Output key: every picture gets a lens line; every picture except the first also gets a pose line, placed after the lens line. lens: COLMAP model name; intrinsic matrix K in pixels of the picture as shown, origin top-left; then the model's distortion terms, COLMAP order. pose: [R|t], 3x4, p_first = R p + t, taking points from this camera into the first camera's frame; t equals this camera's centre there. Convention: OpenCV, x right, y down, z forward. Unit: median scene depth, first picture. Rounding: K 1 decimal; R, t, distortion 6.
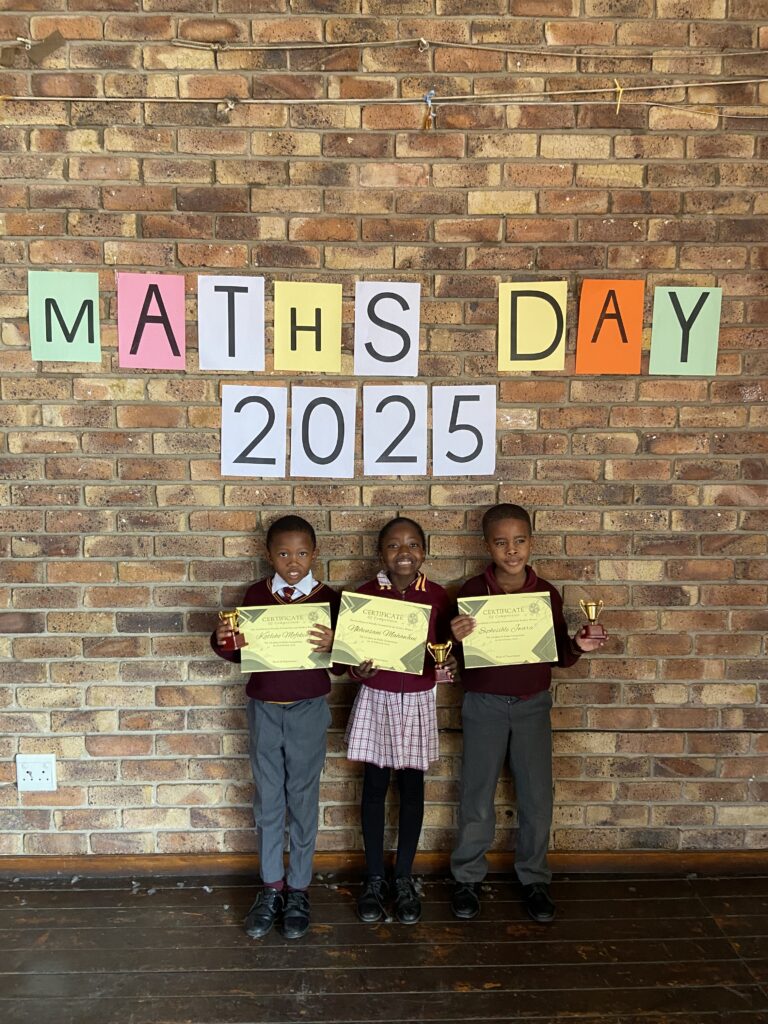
lens RADIAL K [[776.9, 0, 393.8], [0, 776.9, 515.9], [0, 0, 1]] dist [0.104601, -0.134493]
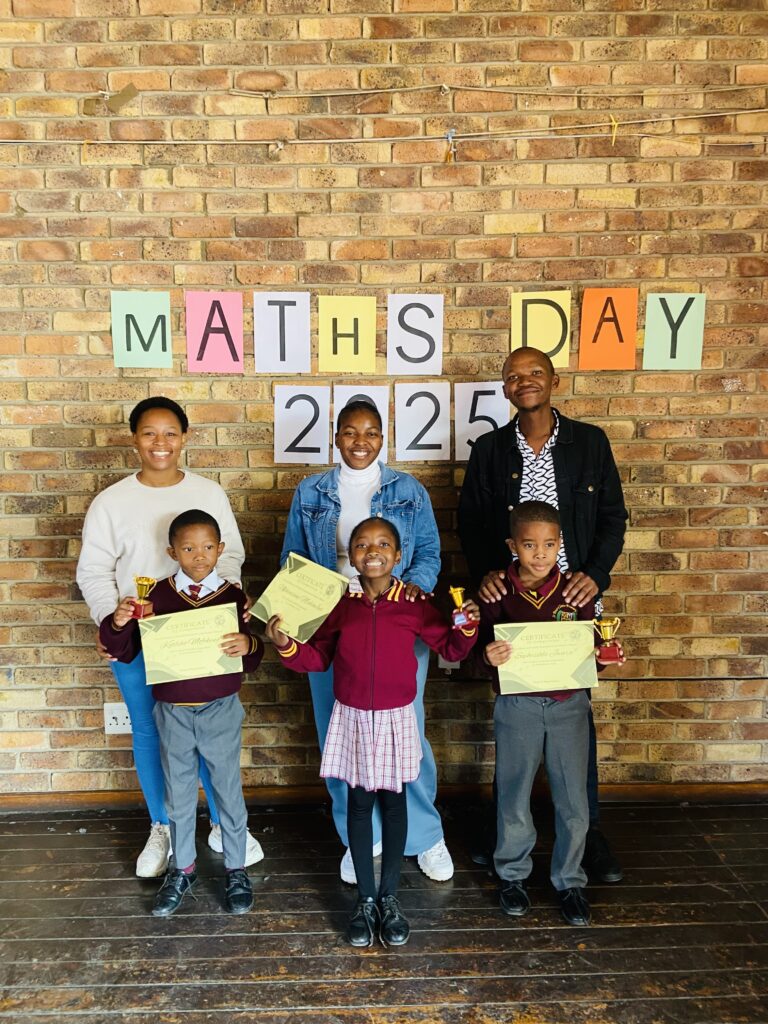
lens RADIAL K [[776.9, 0, 378.6], [0, 776.9, 516.2], [0, 0, 1]] dist [0.104601, -0.134493]
pose [[0.999788, -0.013467, -0.015582, -0.048834], [0.013644, 0.999843, 0.011304, 0.017213], [0.015427, -0.011514, 0.999815, -0.166365]]
